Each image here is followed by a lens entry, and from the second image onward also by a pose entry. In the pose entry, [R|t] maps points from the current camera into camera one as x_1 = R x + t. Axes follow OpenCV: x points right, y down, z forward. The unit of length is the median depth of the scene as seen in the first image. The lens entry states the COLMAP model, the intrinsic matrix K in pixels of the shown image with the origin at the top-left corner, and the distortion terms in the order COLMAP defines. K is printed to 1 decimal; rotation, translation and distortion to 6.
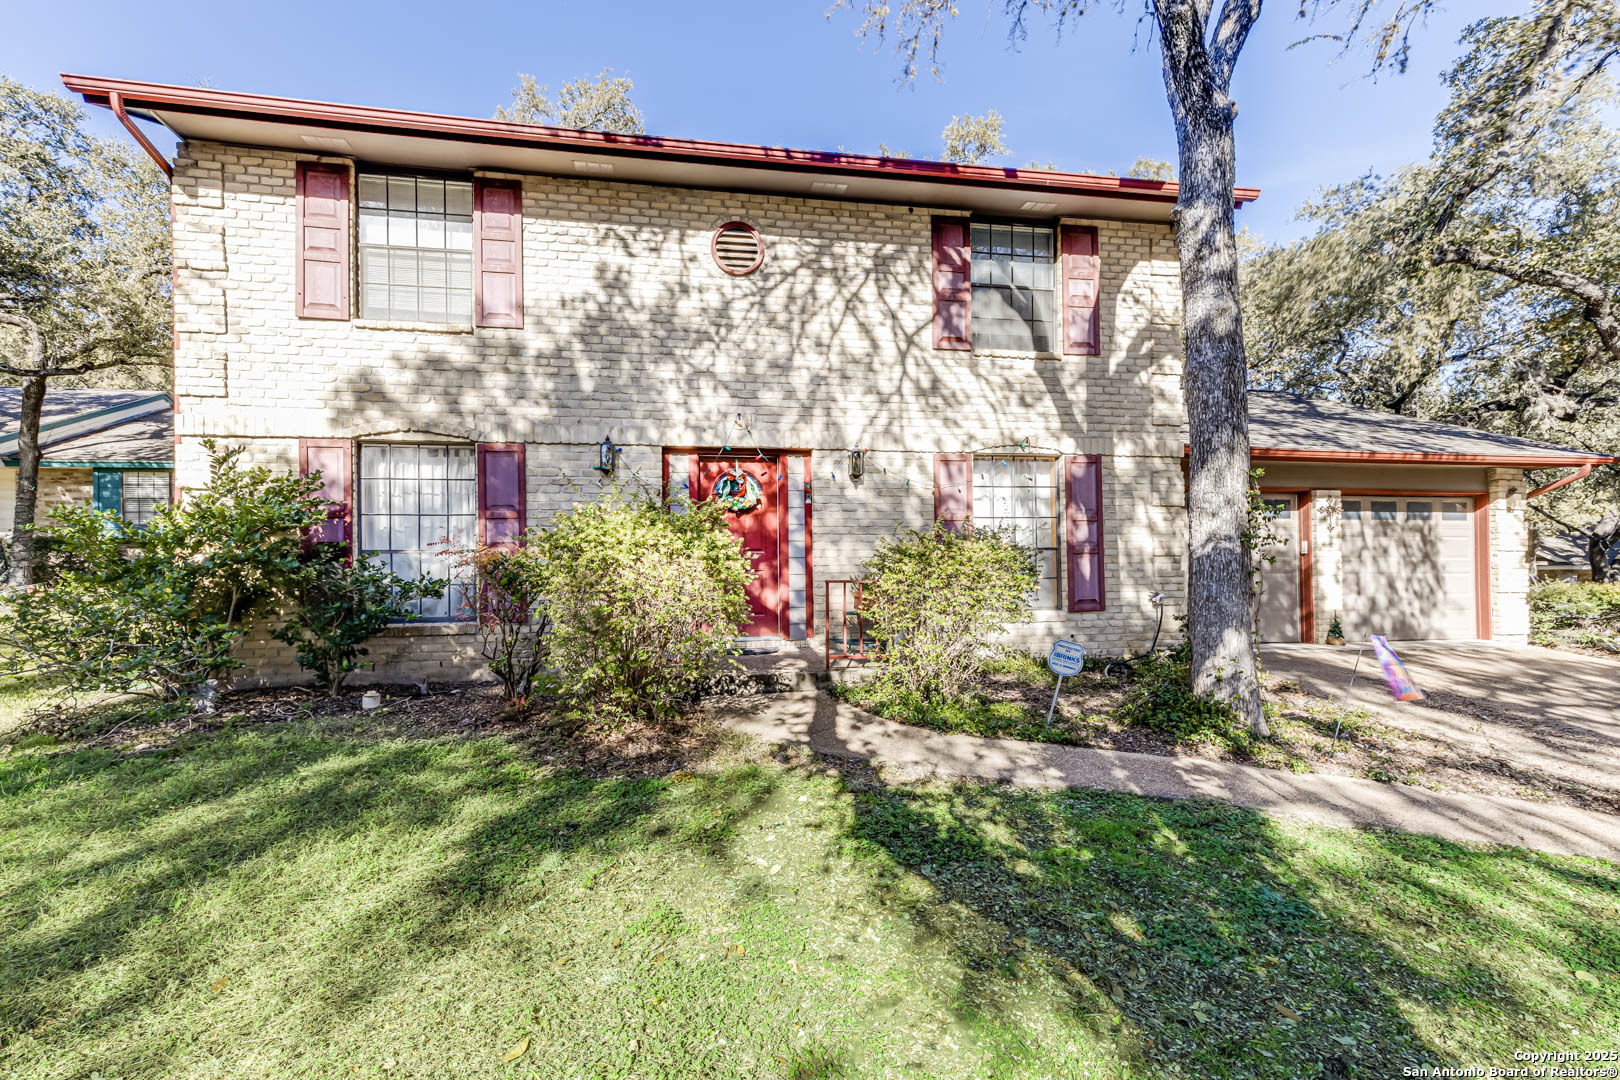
lens RADIAL K [[733.2, 0, 806.5], [0, 733.2, 545.0], [0, 0, 1]] dist [0.017573, -0.000741]
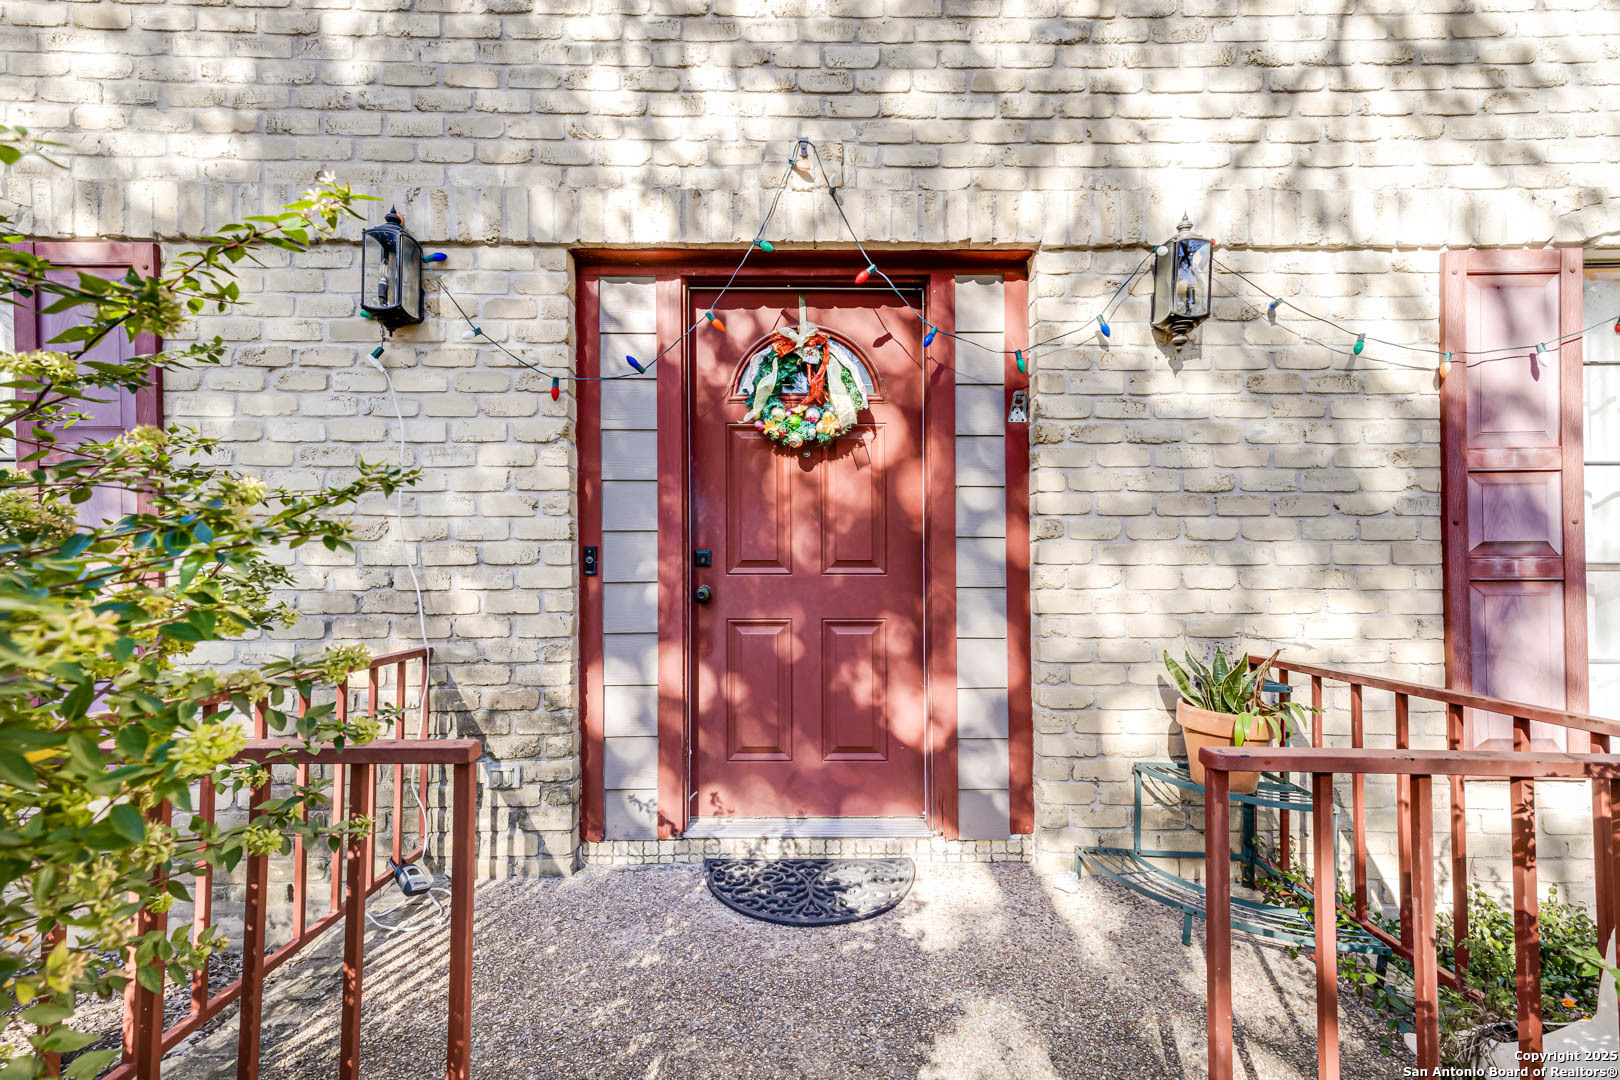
lens RADIAL K [[733.2, 0, 806.5], [0, 733.2, 545.0], [0, 0, 1]] dist [0.017573, -0.000741]
pose [[0.985205, 0.003768, -0.171341, -0.037358], [-0.006725, 0.999838, -0.016686, 0.000876], [0.171250, 0.017591, 0.985071, 0.674197]]
